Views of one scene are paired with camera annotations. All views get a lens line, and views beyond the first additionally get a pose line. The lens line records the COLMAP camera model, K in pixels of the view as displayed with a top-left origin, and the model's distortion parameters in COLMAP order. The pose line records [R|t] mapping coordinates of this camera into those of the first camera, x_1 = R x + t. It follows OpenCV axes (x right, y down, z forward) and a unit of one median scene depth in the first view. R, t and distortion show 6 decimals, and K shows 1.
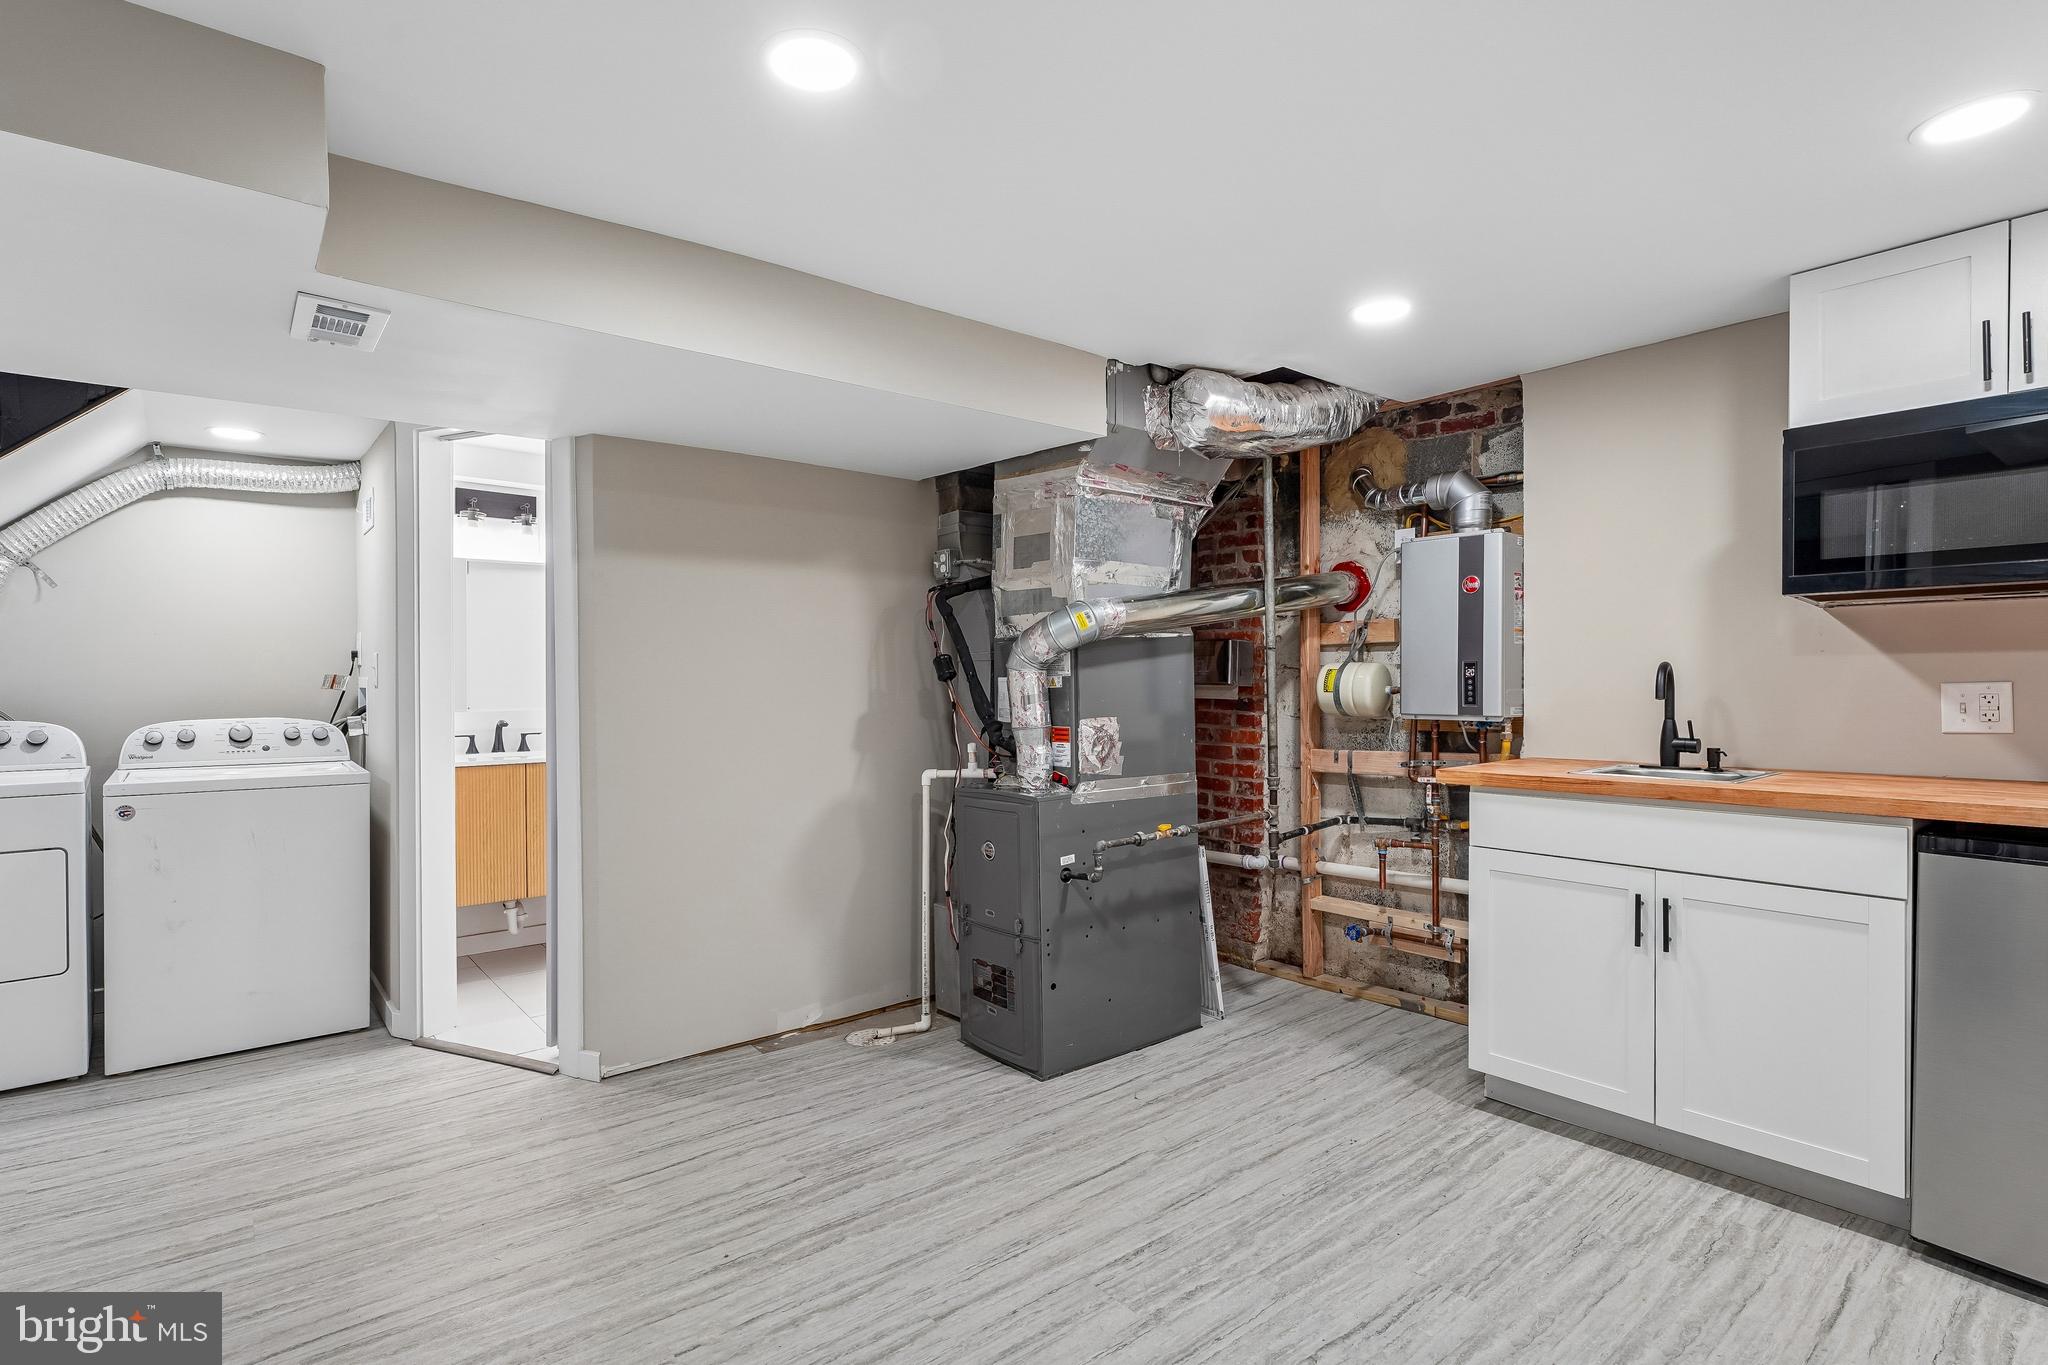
lens RADIAL K [[1018.4, 0, 1020.5], [0, 1018.4, 686.7], [0, 0, 1]] dist [-0.019511, -0.000774]
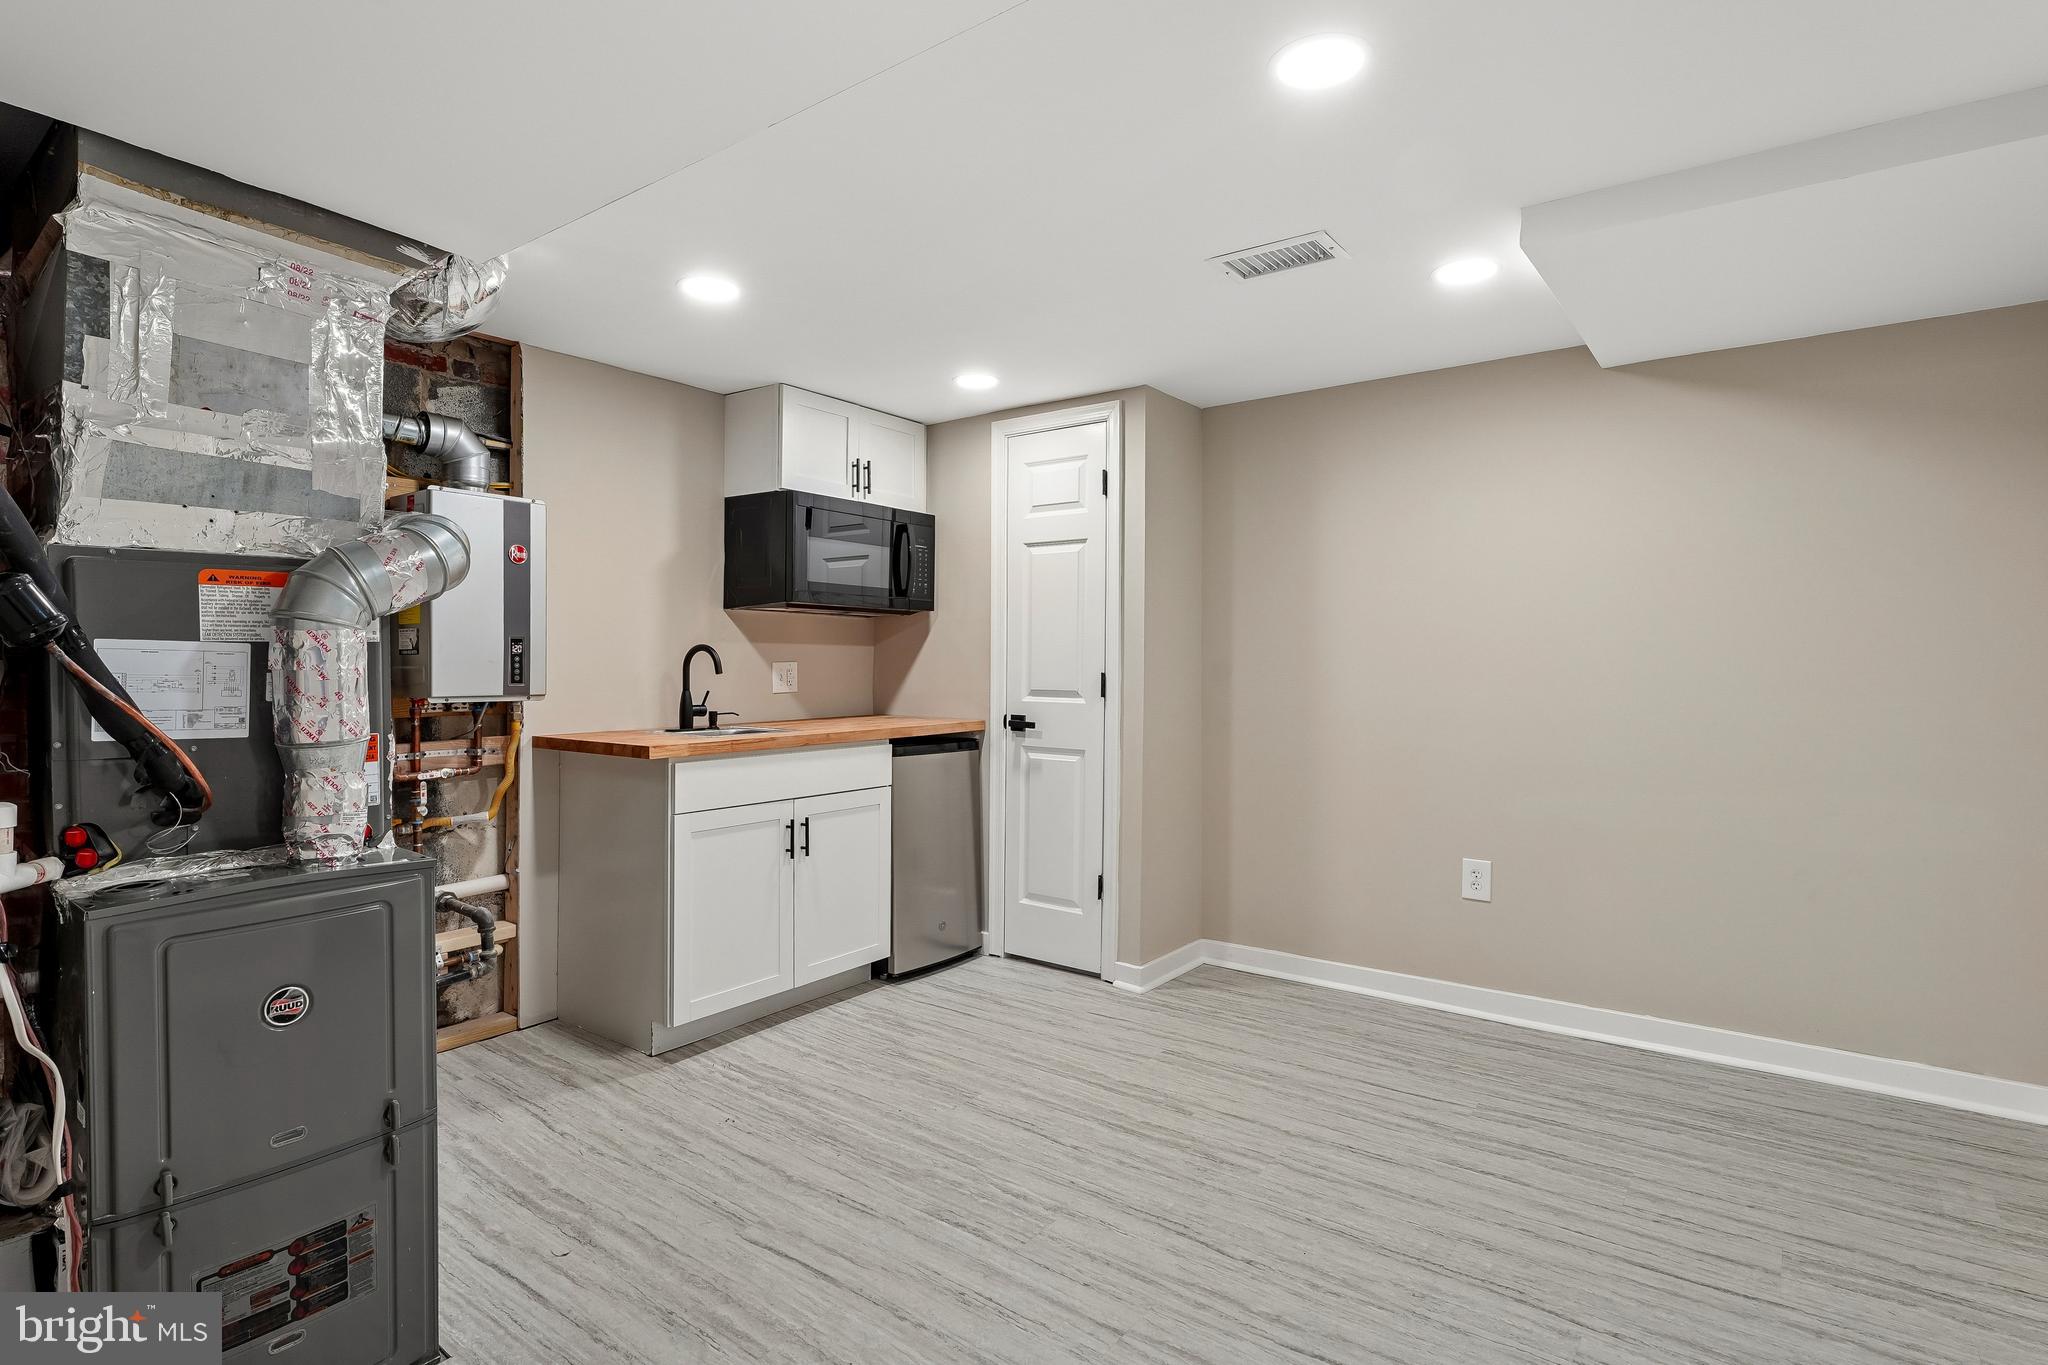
lens RADIAL K [[1018.4, 0, 1028.0], [0, 1018.4, 681.5], [0, 0, 1]] dist [-0.019511, -0.000774]
pose [[-0.262939, -0.010866, 0.964751, -0.654651], [0.006595, 0.999893, 0.013059, 0.007627], [-0.964790, 0.009797, -0.262839, 0.907936]]
